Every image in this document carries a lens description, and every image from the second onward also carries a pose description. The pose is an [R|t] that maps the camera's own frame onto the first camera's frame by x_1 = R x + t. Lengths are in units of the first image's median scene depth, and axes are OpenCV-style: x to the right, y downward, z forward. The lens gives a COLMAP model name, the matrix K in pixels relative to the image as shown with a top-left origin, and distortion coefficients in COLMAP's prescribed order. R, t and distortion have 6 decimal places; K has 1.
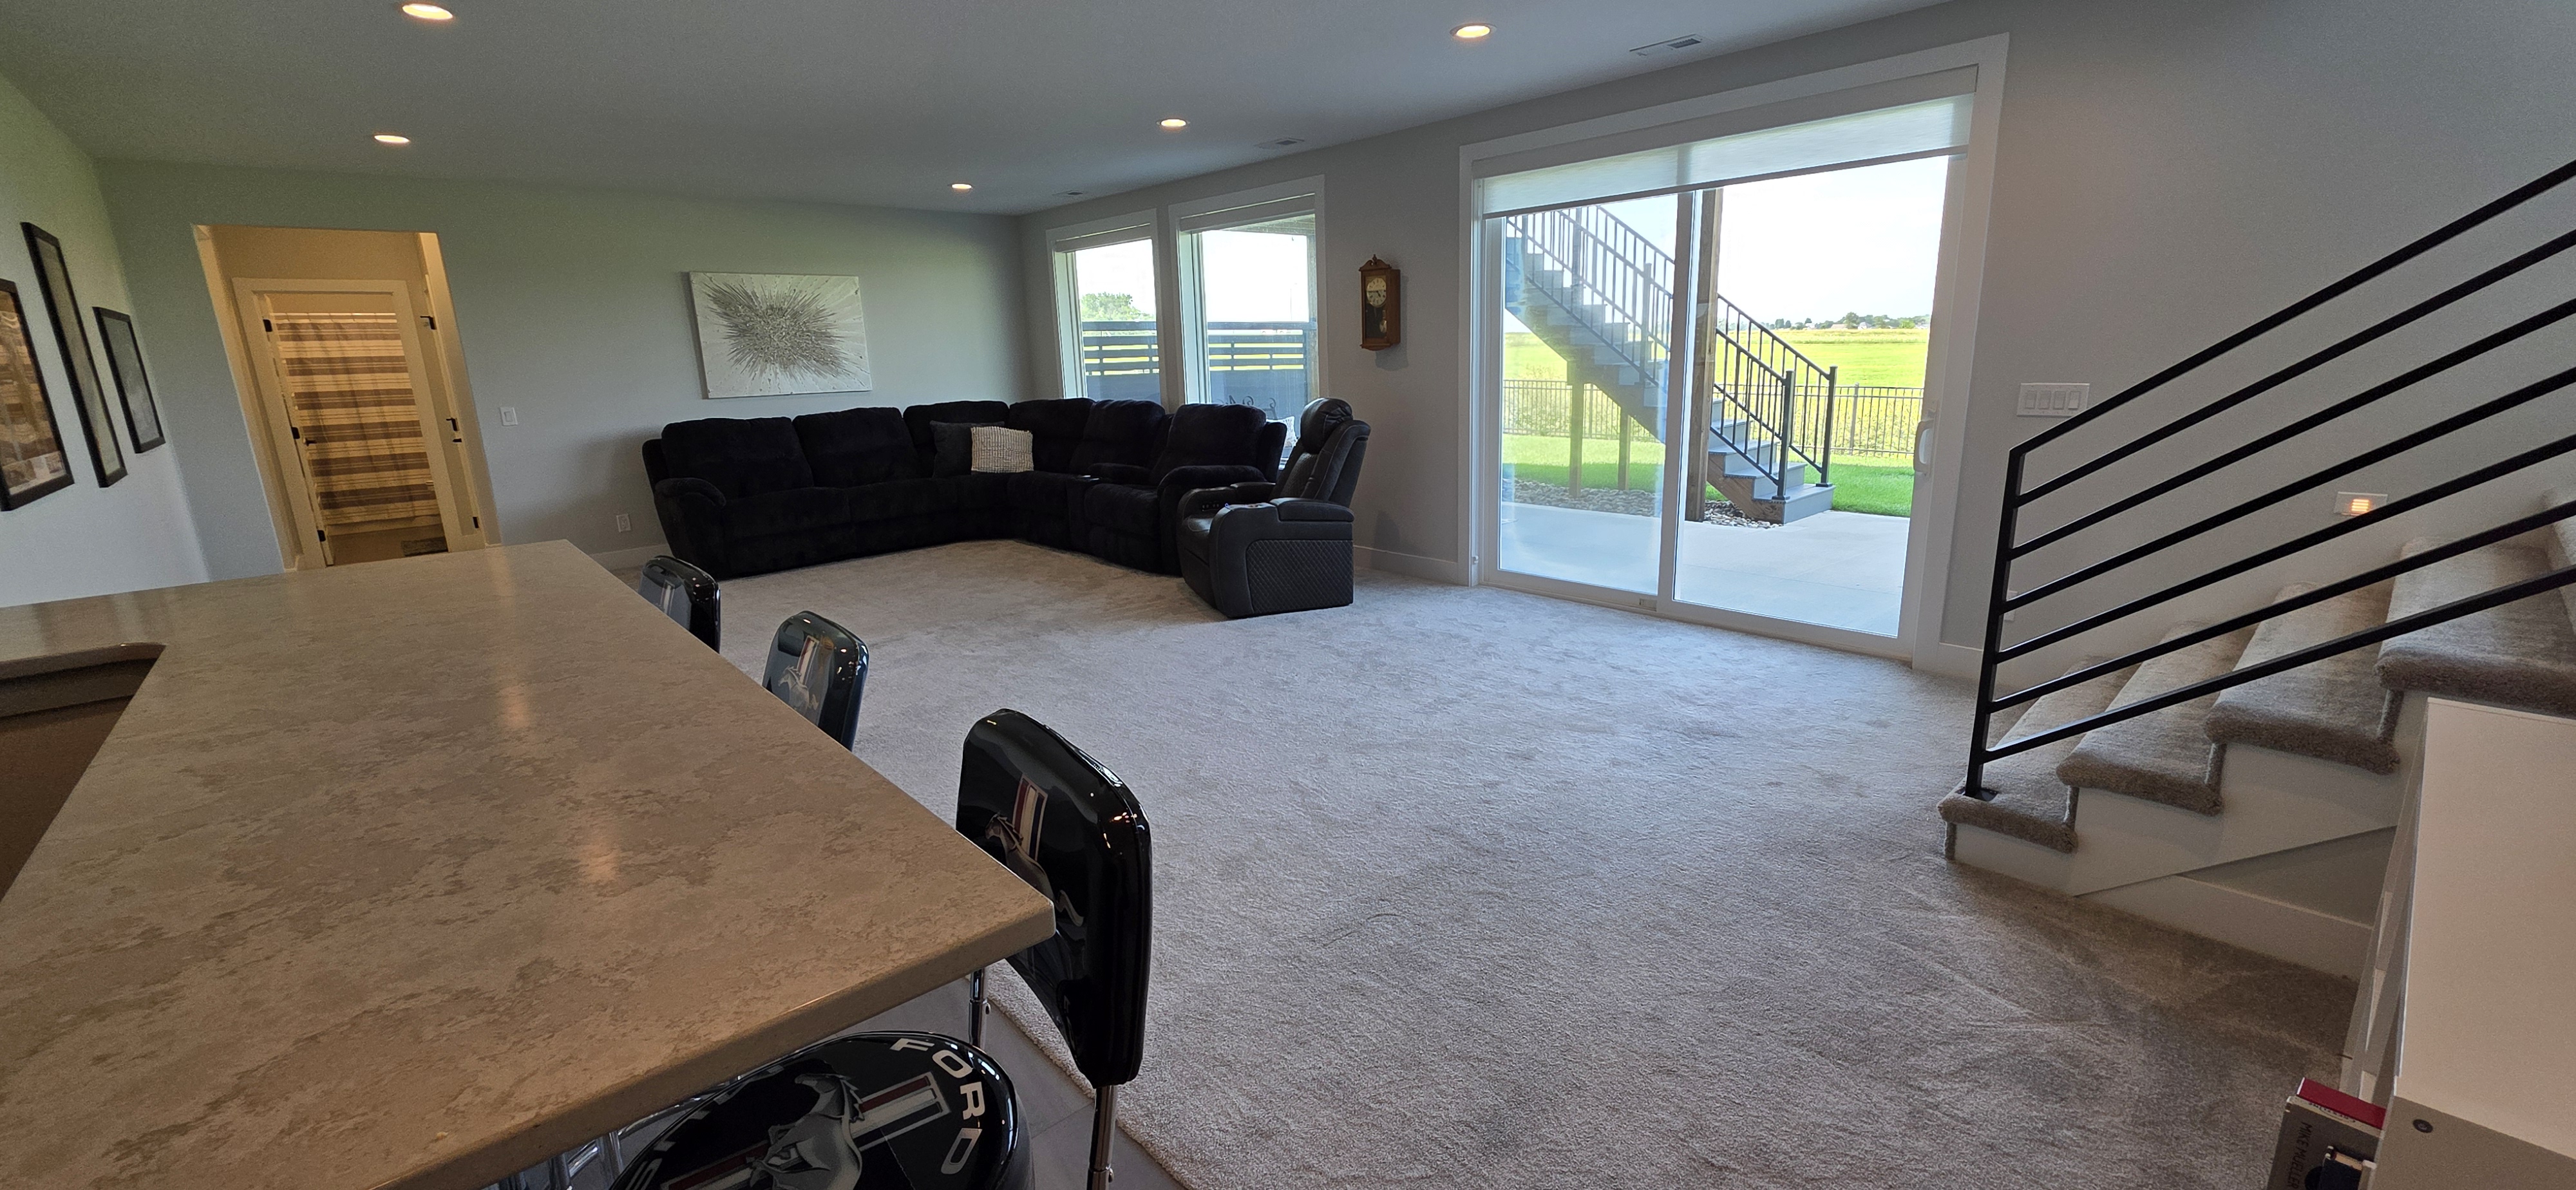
lens RADIAL K [[1030.8, 0, 1304.7], [0, 1030.8, 588.5], [0, 0, 1]] dist [0.002416, -0.000118]
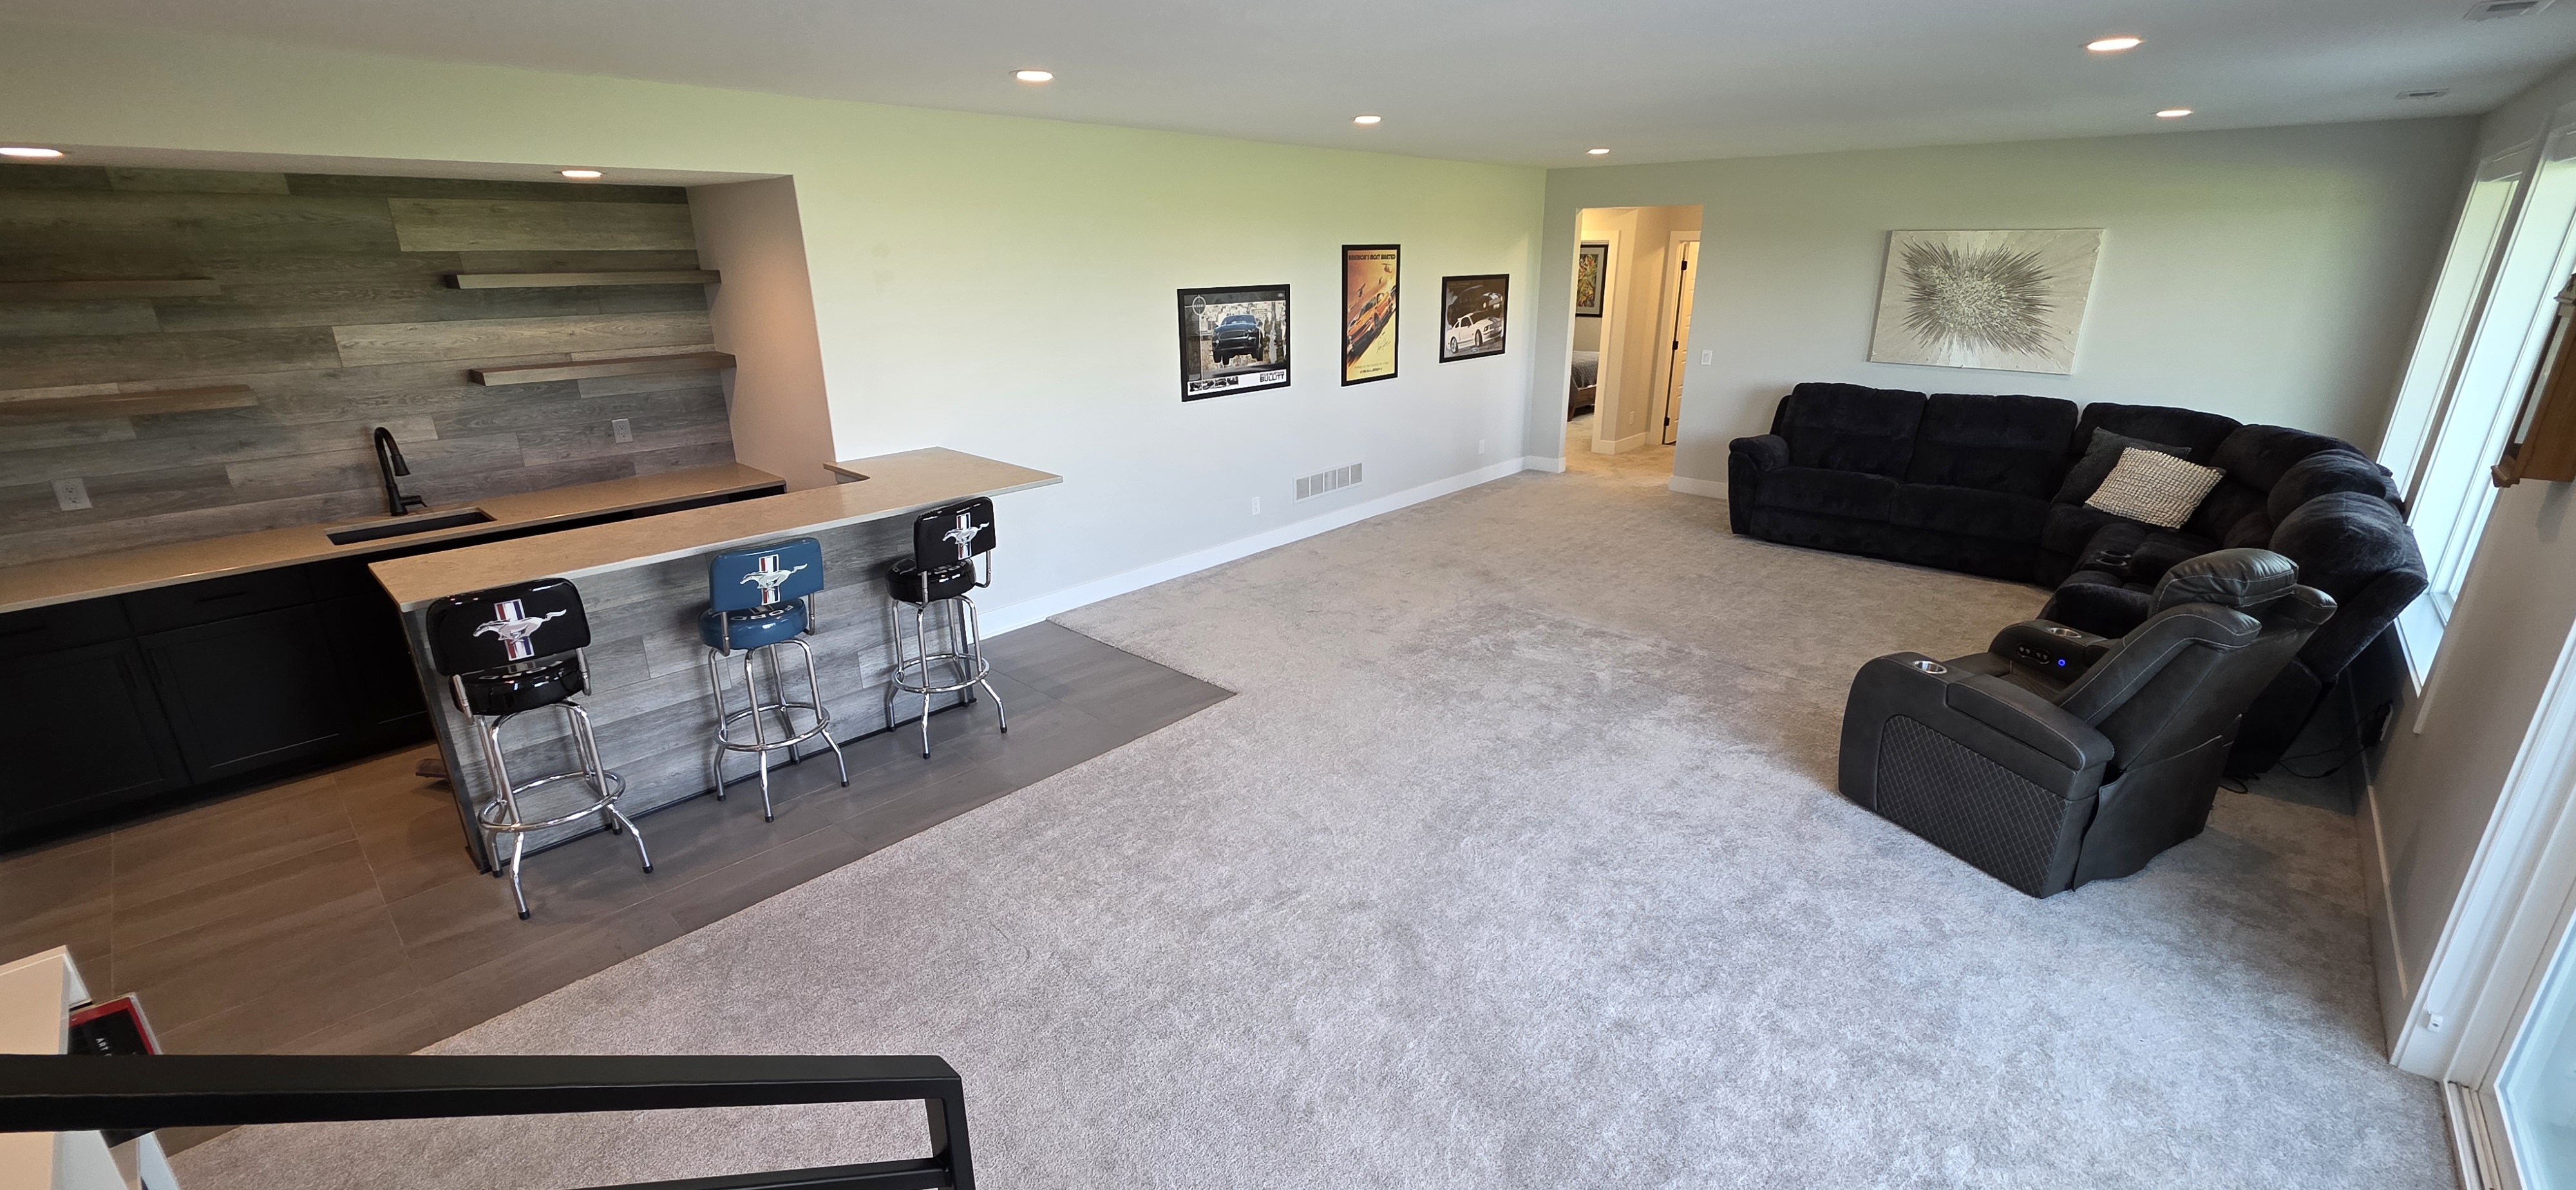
lens RADIAL K [[1030.8, 0, 1304.7], [0, 1030.8, 588.5], [0, 0, 1]] dist [0.002416, -0.000118]
pose [[0.086156, 0.345151, -0.934584, 0.517919], [-0.228539, 0.919905, 0.318662, -0.248543], [0.969715, 0.186134, 0.158136, 0.515987]]
